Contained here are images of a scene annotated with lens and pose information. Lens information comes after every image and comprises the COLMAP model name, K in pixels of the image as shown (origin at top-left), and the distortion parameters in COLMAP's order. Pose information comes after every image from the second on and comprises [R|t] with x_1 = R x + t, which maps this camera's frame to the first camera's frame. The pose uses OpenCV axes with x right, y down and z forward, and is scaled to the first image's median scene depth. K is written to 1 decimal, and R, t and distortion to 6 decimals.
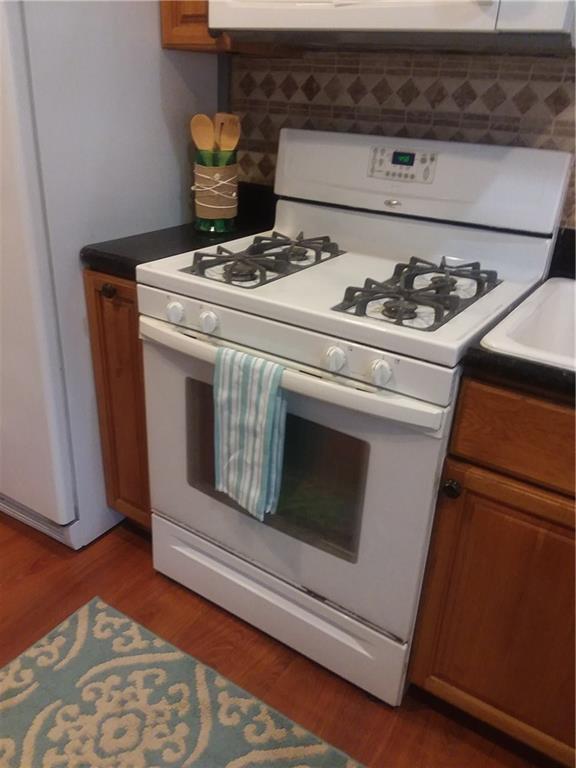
lens RADIAL K [[620.5, 0, 257.3], [0, 620.5, 386.2], [0, 0, 1]] dist [0.082350, -0.177599]
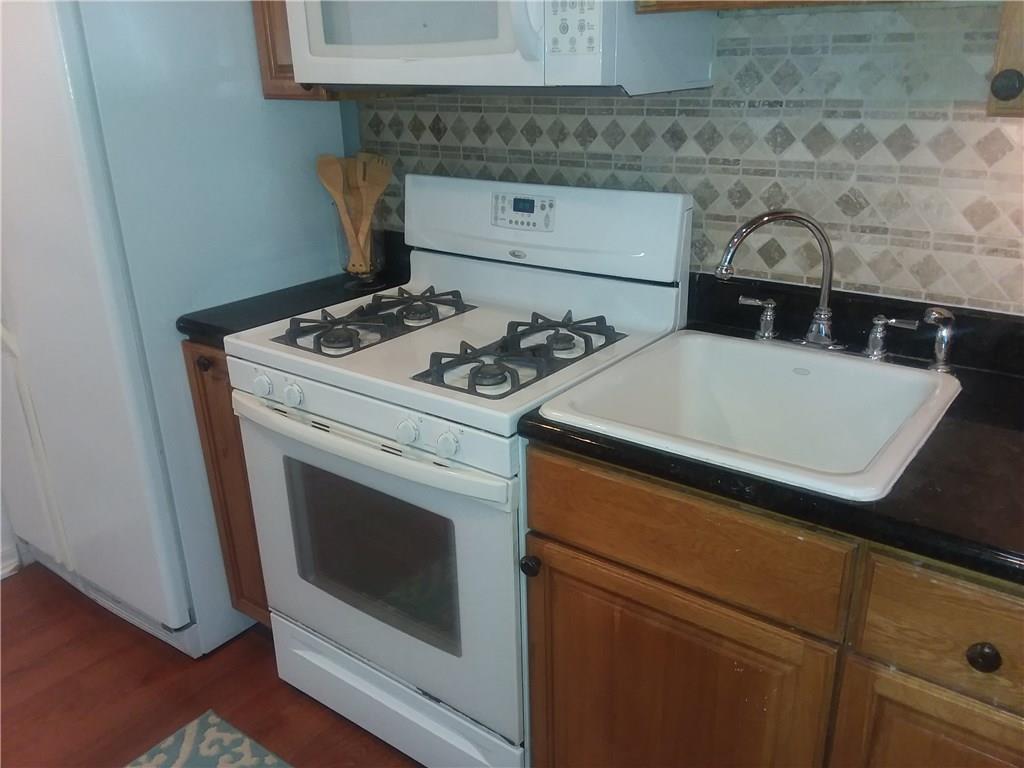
lens RADIAL K [[827.4, 0, 511.9], [0, 827.4, 403.9], [0, 0, 1]] dist [0.082350, -0.177599]
pose [[0.997995, -0.040978, -0.048238, 0.259962], [0.037809, 0.997178, -0.064861, 0.001175], [0.050760, 0.062907, 0.996728, -0.182492]]
